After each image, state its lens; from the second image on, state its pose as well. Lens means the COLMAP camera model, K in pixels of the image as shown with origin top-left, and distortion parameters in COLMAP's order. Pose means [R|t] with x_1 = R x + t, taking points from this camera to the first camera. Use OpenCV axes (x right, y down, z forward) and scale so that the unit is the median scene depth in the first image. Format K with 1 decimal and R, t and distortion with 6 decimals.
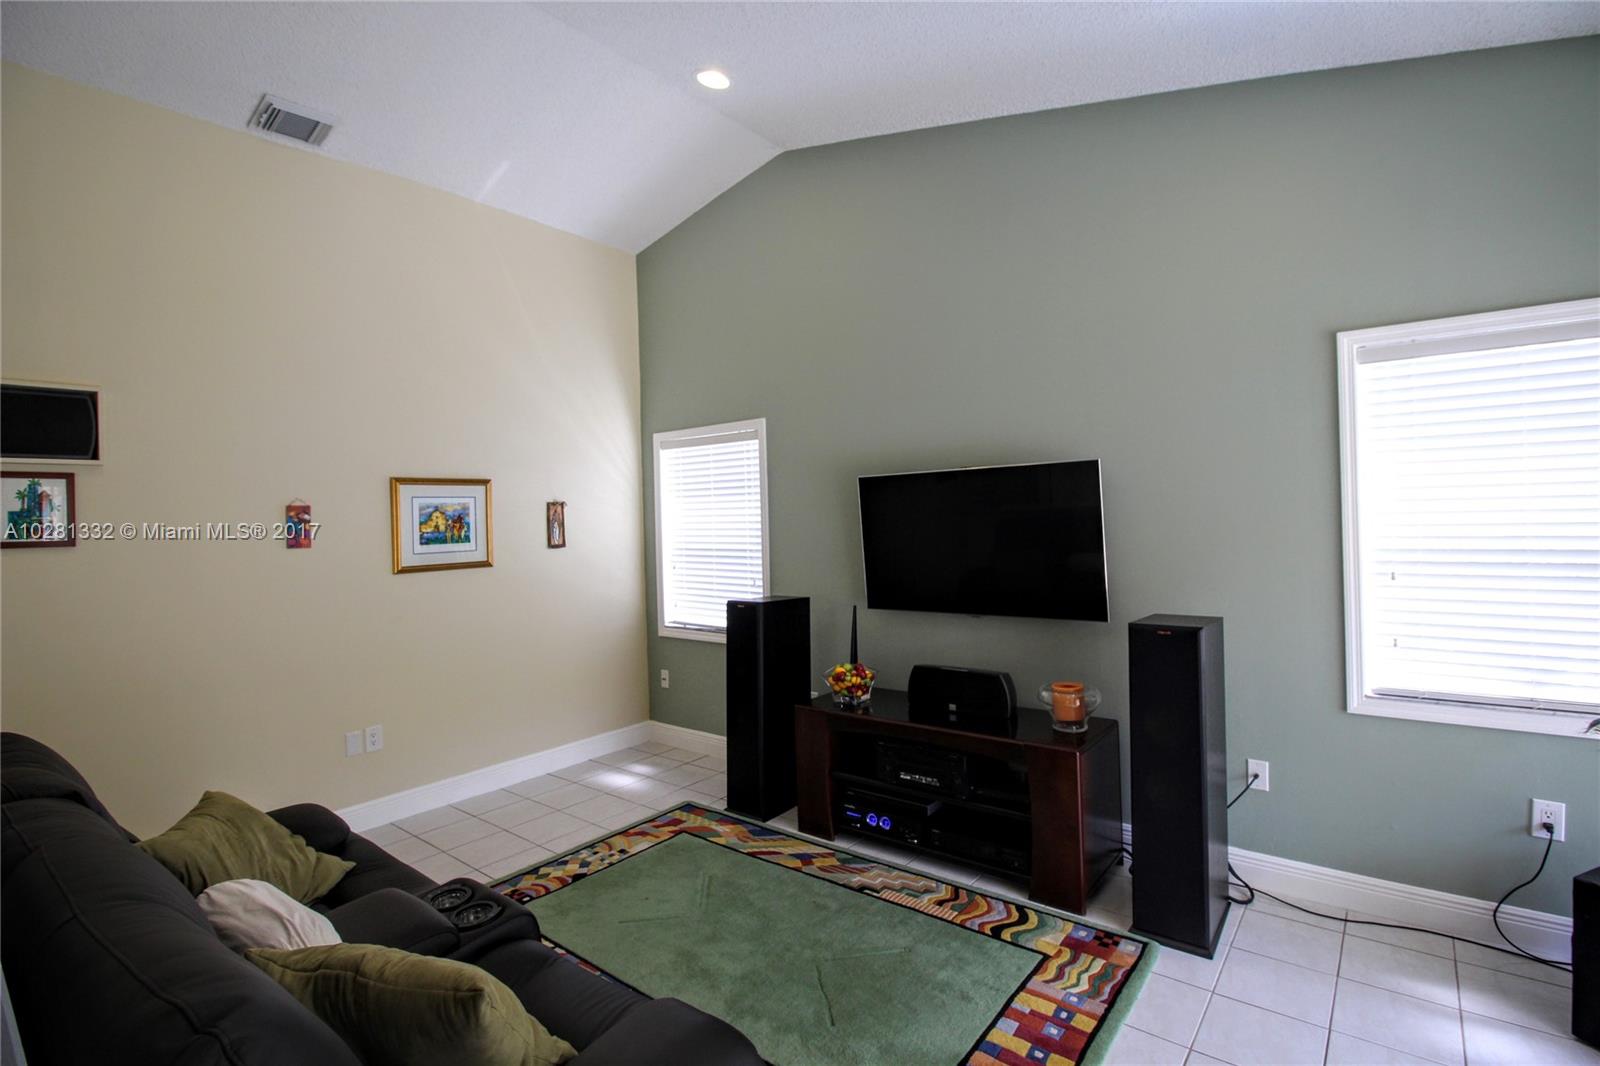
lens RADIAL K [[743.4, 0, 805.7], [0, 743.4, 516.6], [0, 0, 1]] dist [-0.000575, -0.013848]
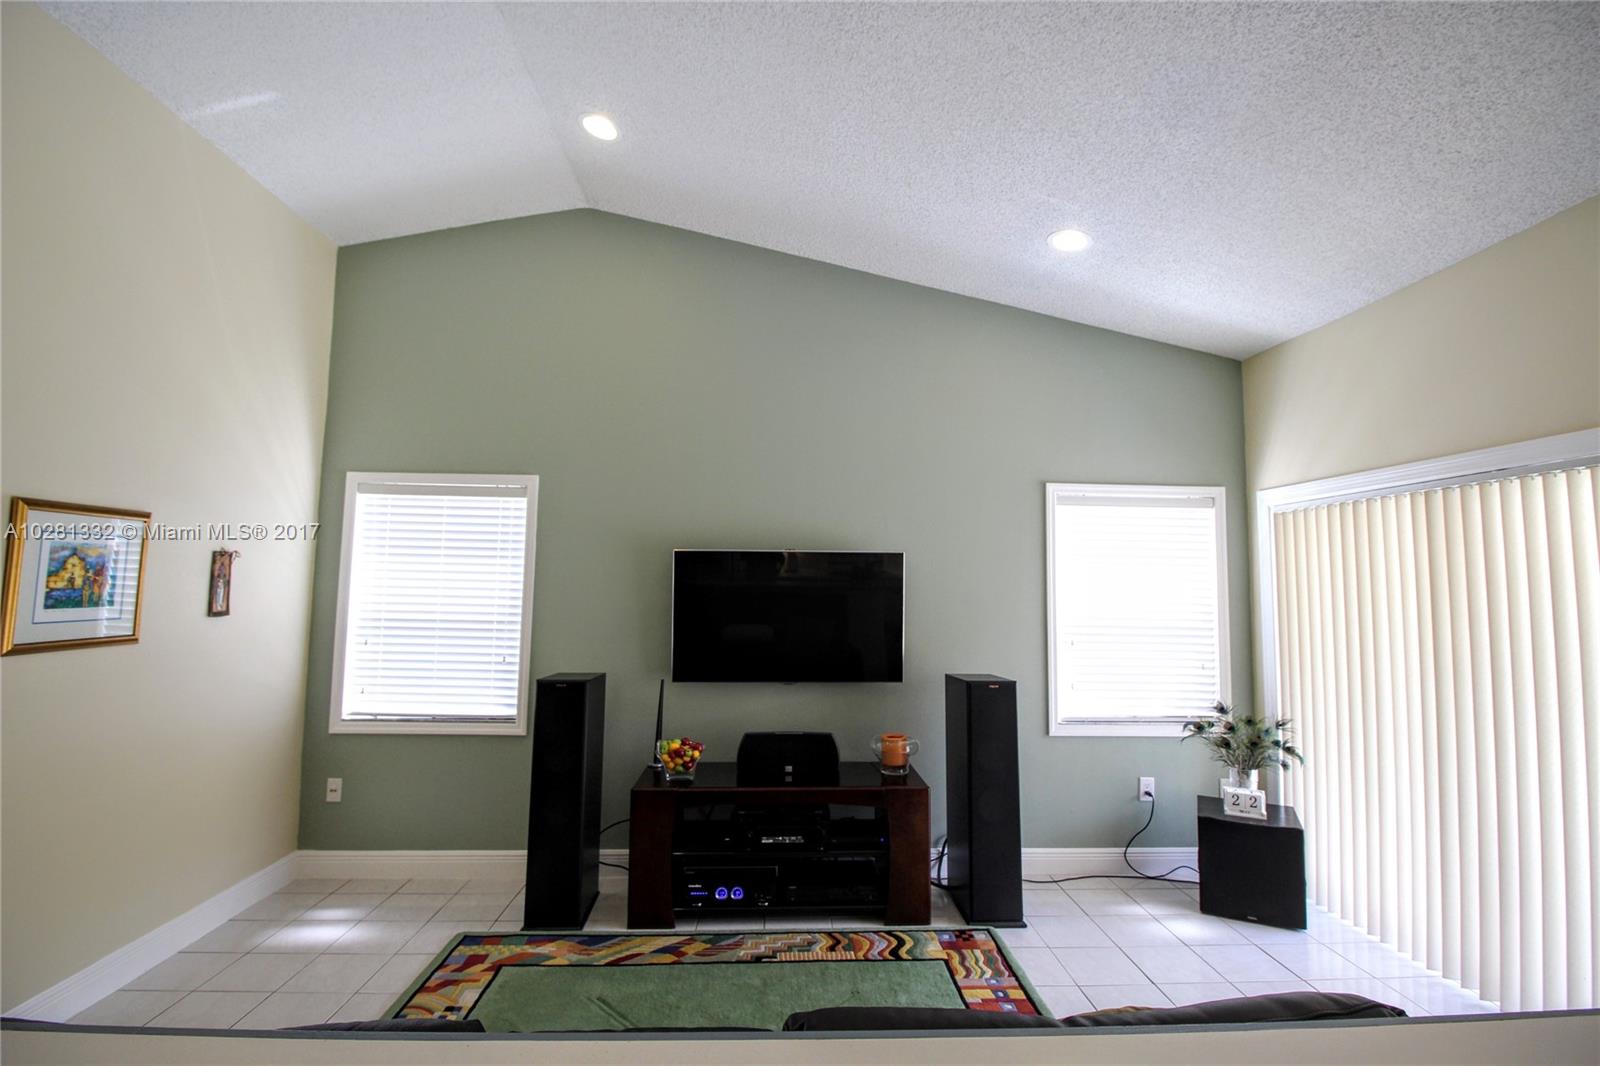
lens RADIAL K [[744.0, 0, 800.3], [0, 744.0, 517.7], [0, 0, 1]] dist [0.001269, -0.013836]
pose [[0.753490, 0.098224, 0.650080, -0.501972], [-0.036702, 0.993519, -0.107576, 0.006125], [-0.656434, 0.057198, 0.752212, 0.134425]]
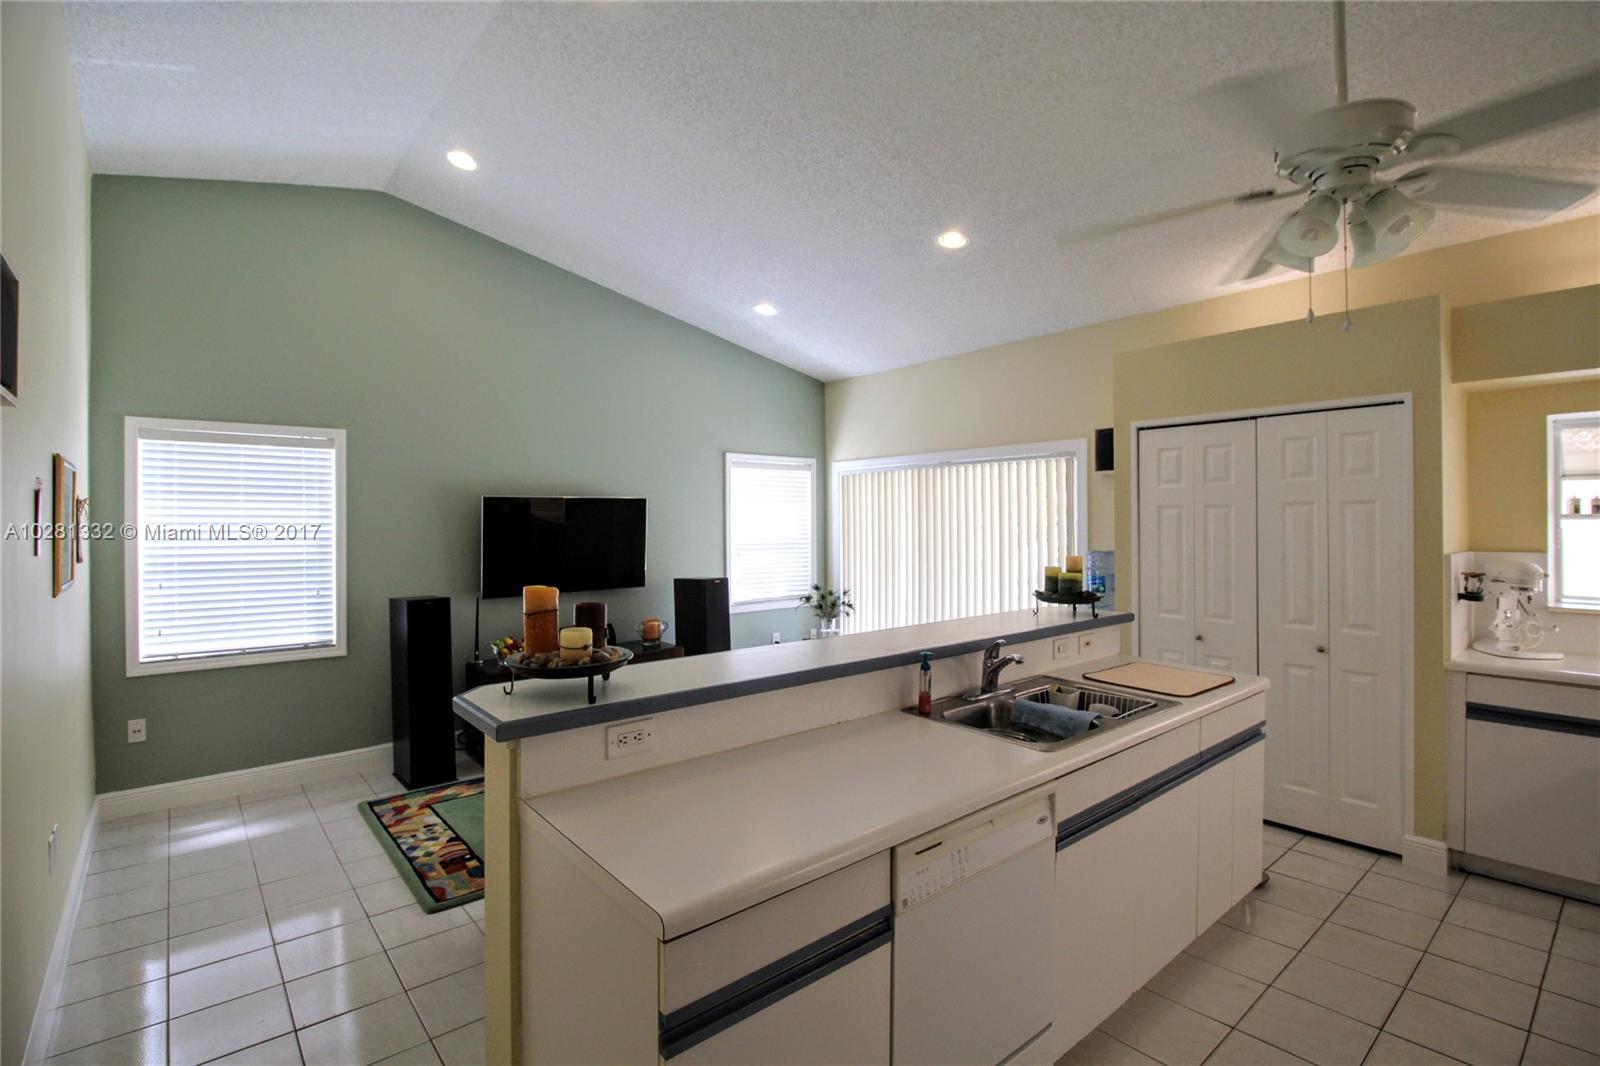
lens RADIAL K [[743.4, 0, 805.7], [0, 743.4, 516.6], [0, 0, 1]] dist [-0.000575, -0.013848]
pose [[0.190336, 0.036989, 0.981022, -1.172103], [0.003334, 0.999260, -0.038324, 0.035971], [-0.981713, 0.010565, 0.190072, 0.228351]]
